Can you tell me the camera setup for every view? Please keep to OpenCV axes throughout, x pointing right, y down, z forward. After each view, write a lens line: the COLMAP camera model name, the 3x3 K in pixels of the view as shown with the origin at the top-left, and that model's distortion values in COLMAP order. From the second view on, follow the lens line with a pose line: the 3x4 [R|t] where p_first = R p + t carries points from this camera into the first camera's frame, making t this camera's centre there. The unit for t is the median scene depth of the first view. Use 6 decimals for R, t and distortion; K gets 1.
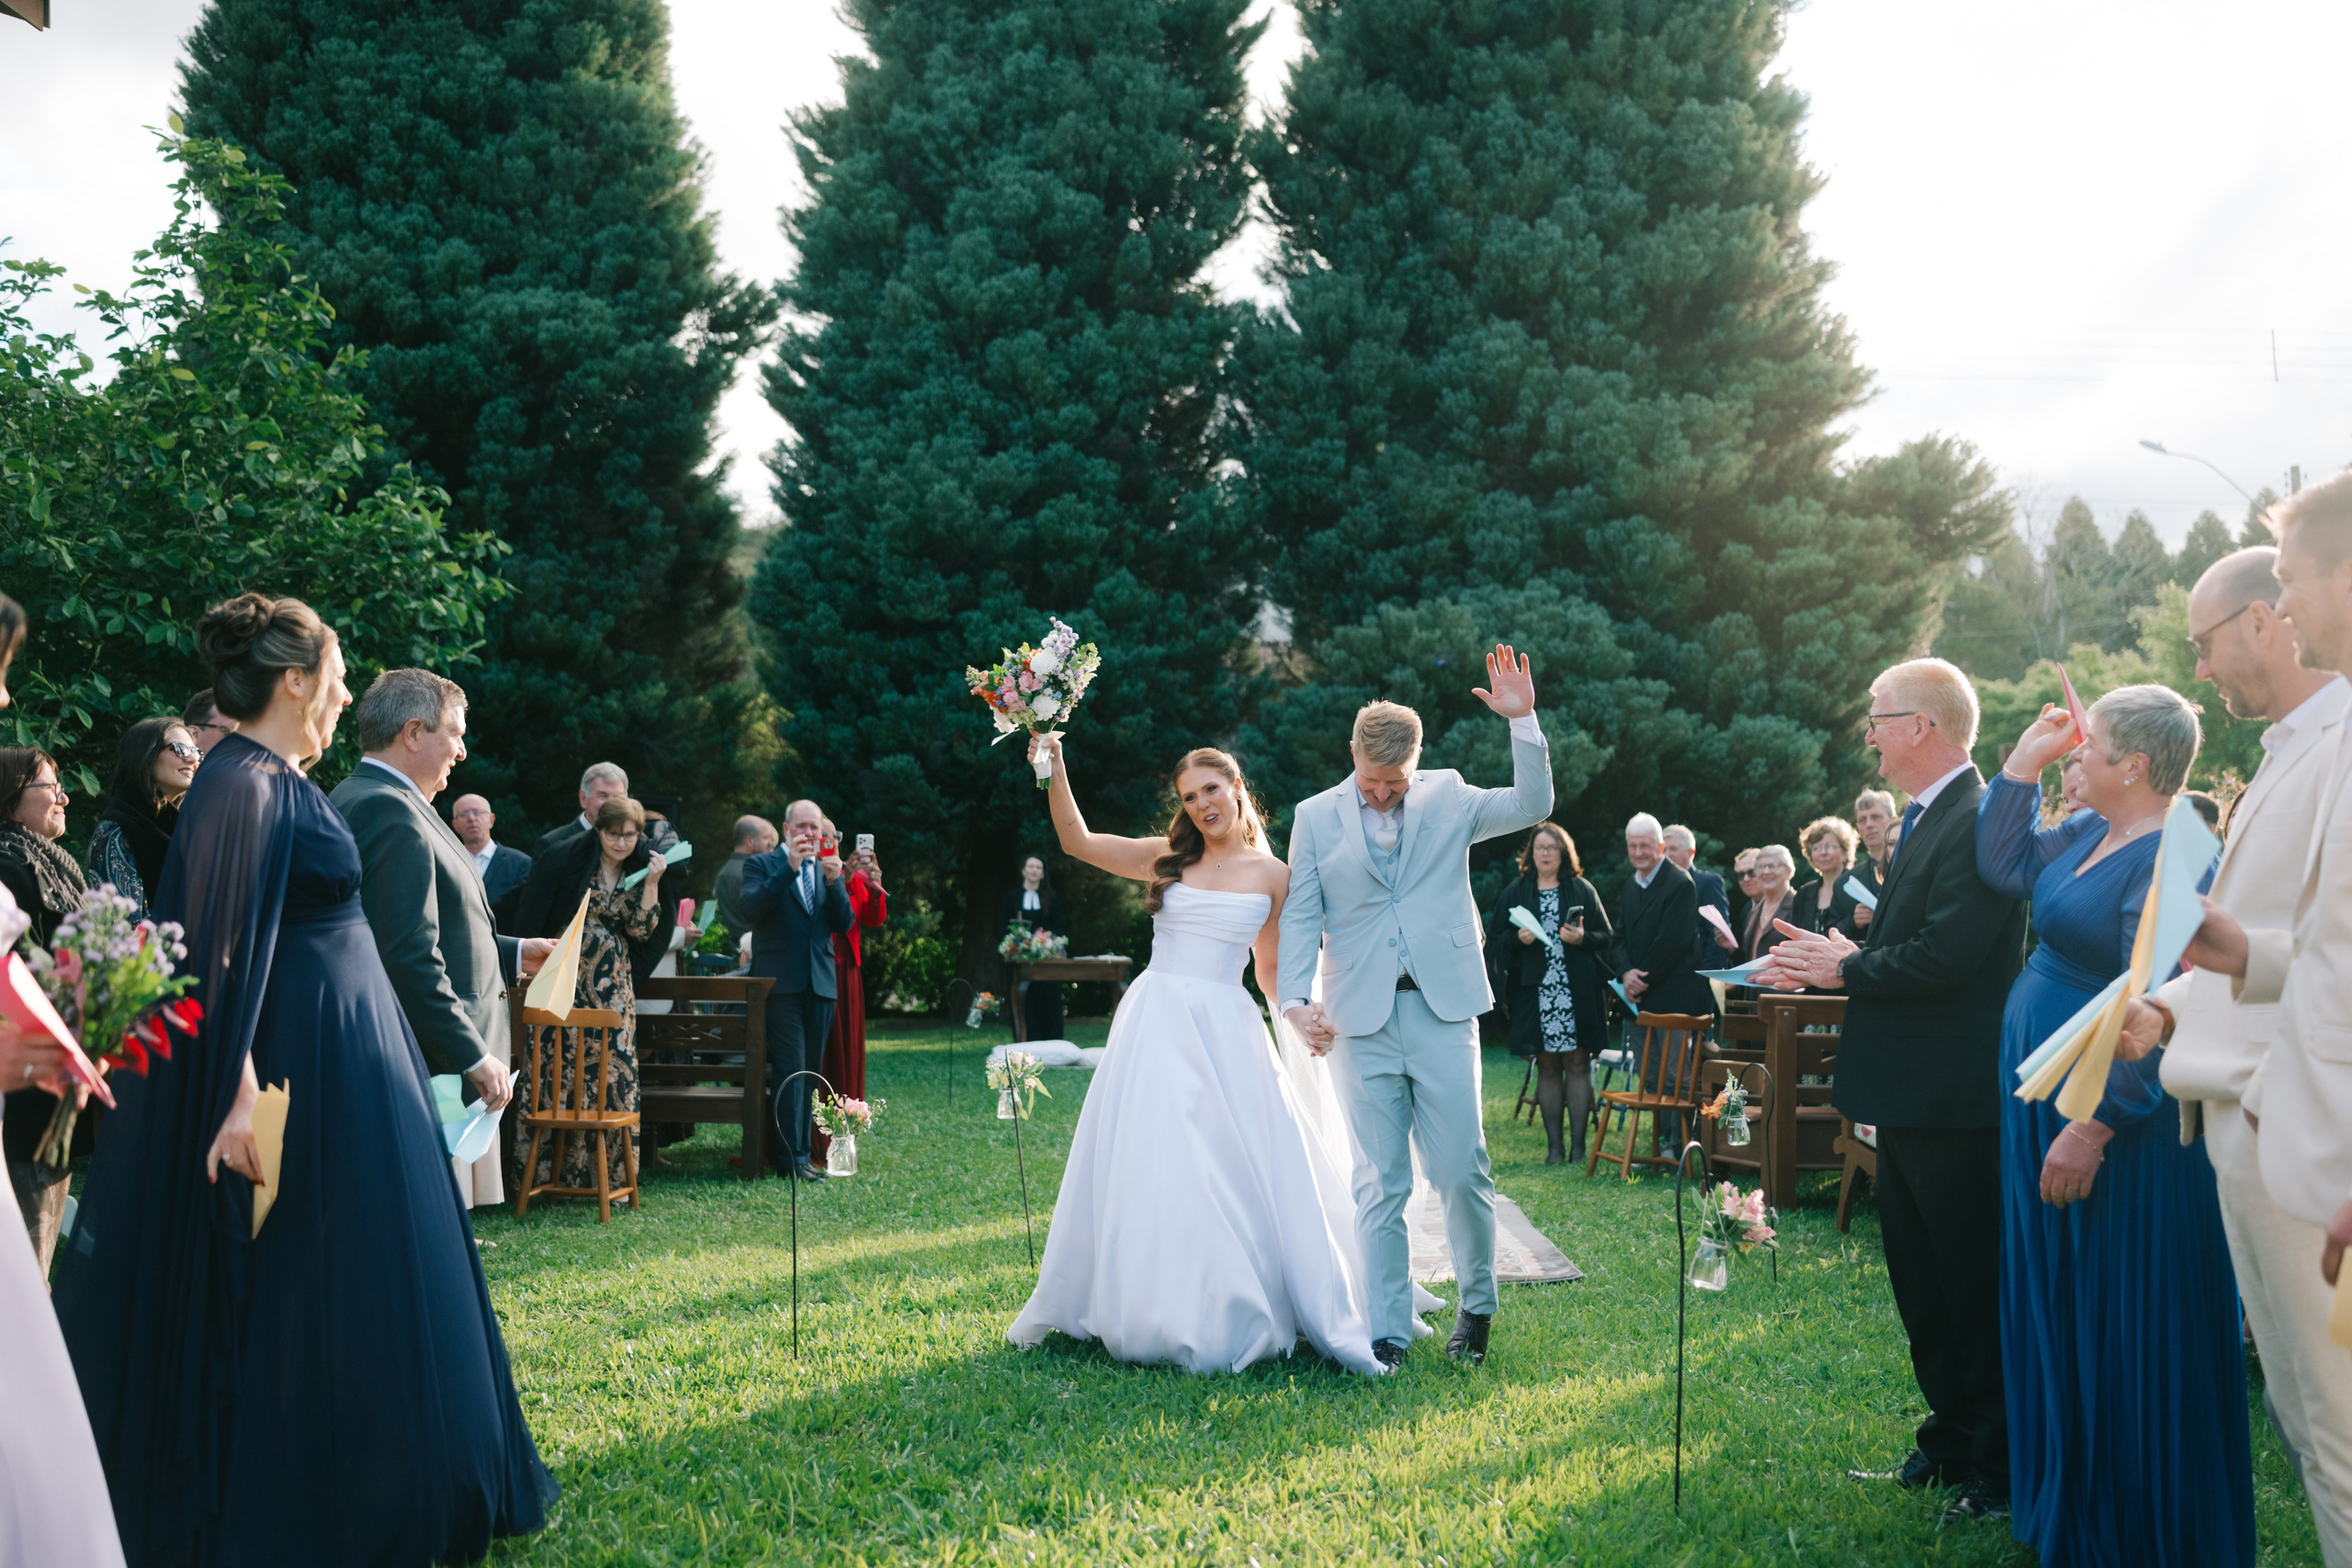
lens RADIAL K [[2336.7, 0, 1191.5], [0, 2336.7, 796.2], [0, 0, 1]] dist [0.019359, 0.000000]
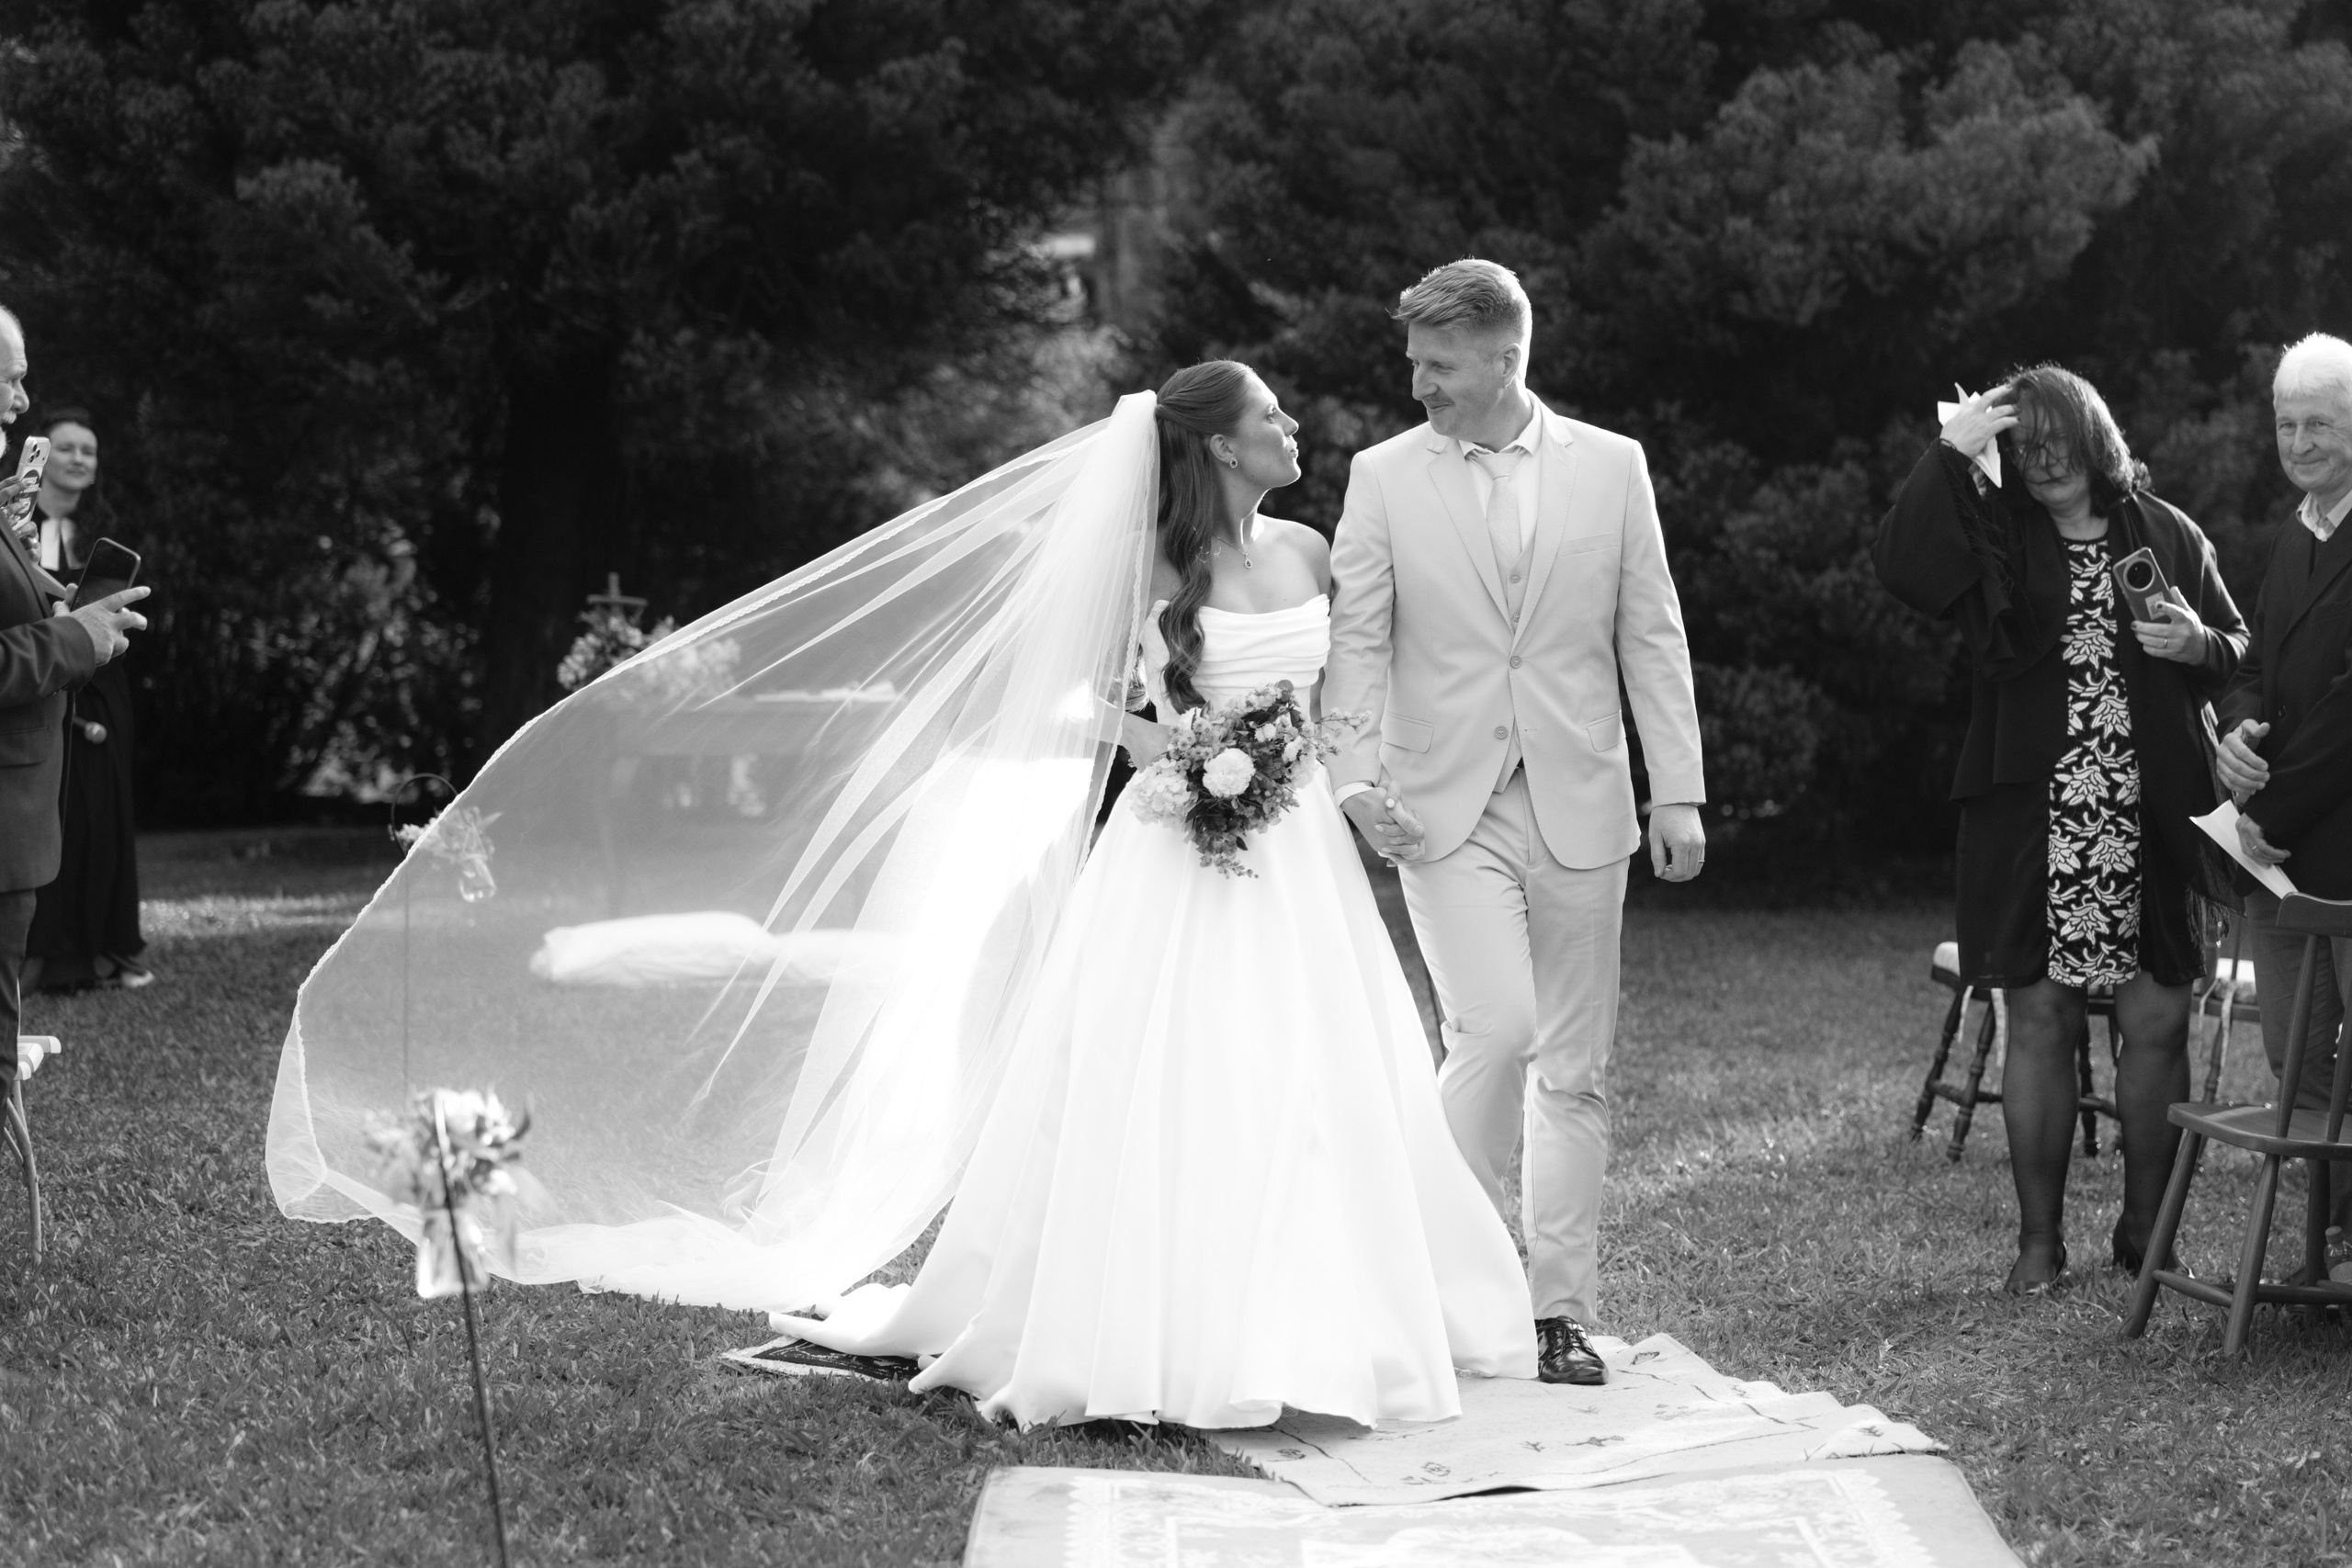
lens RADIAL K [[5516.2, 0, 1237.2], [0, 5516.2, 715.0], [0, 0, 1]] dist [0.027531, 0.000000]
pose [[0.999661, -0.003240, 0.025821, 0.004475], [0.001055, 0.996450, 0.084182, -0.003115], [-0.026002, -0.084126, 0.996116, 0.082399]]
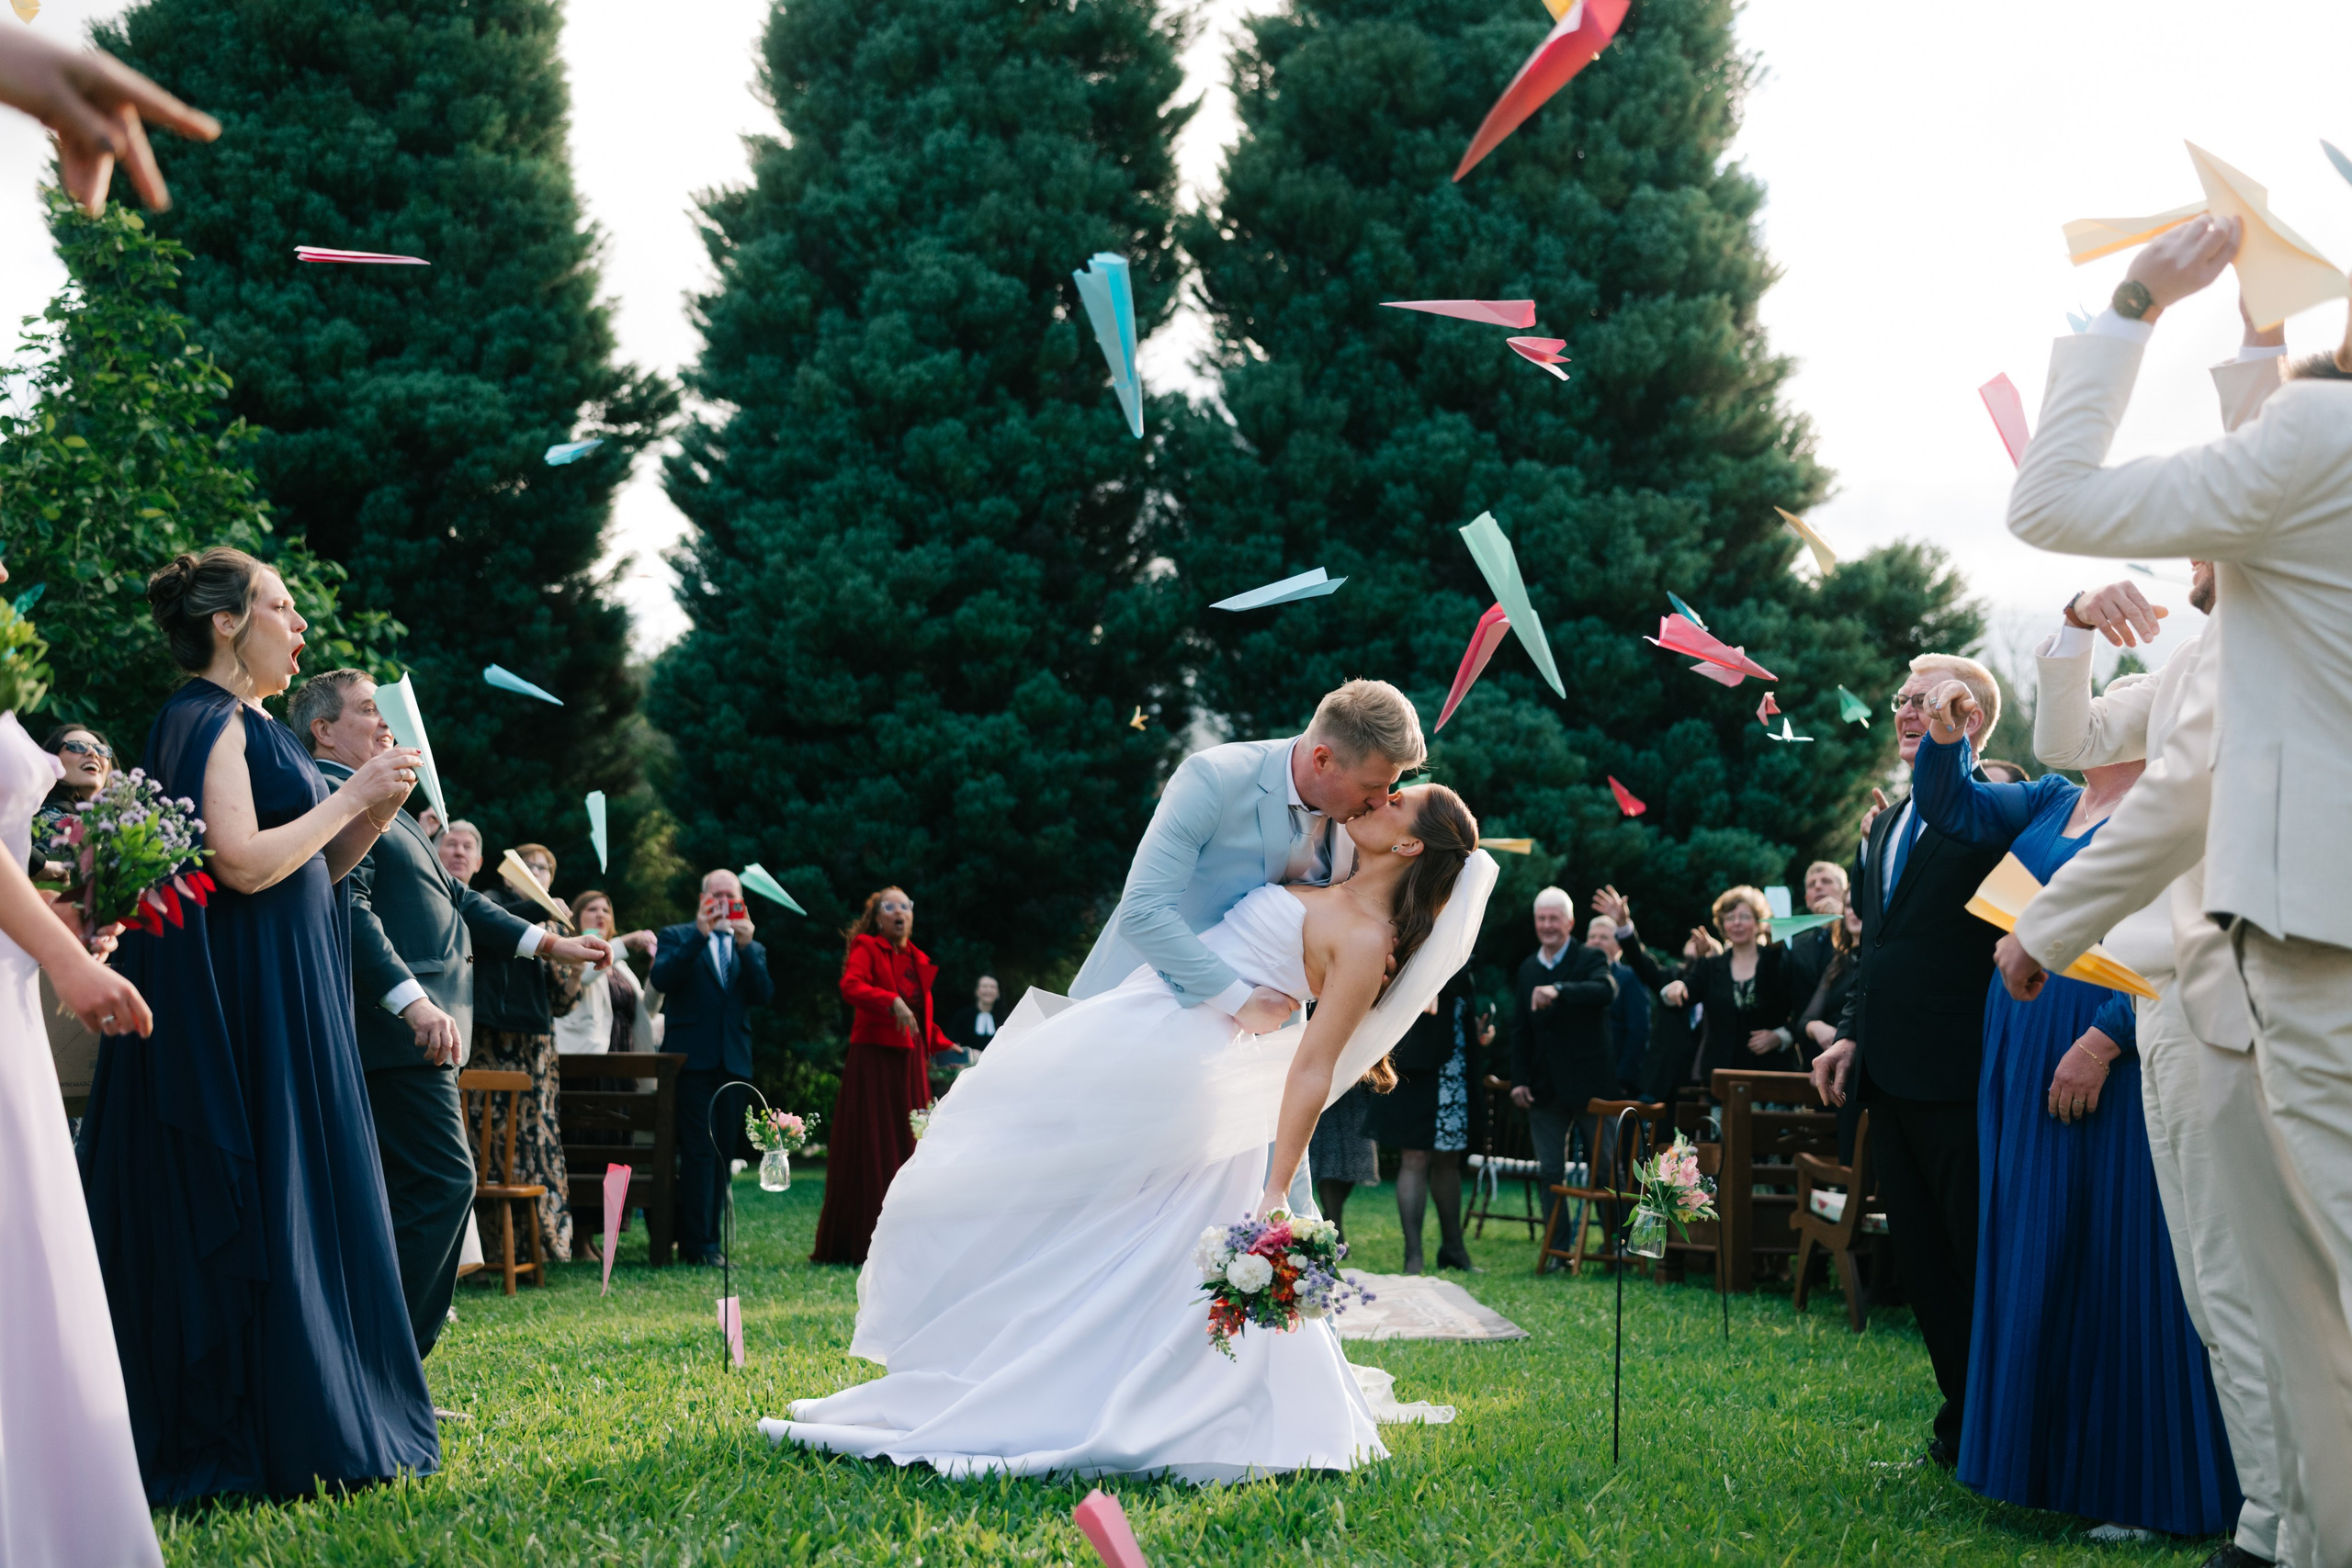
lens RADIAL K [[2547.1, 0, 1154.9], [0, 2547.1, 834.4], [0, 0, 1]] dist [0.012265, 0.000000]
pose [[0.999854, 0.004362, 0.016549, -0.002243], [-0.003564, 0.998843, -0.047953, 0.017709], [-0.016739, 0.047887, 0.998713, -0.022341]]
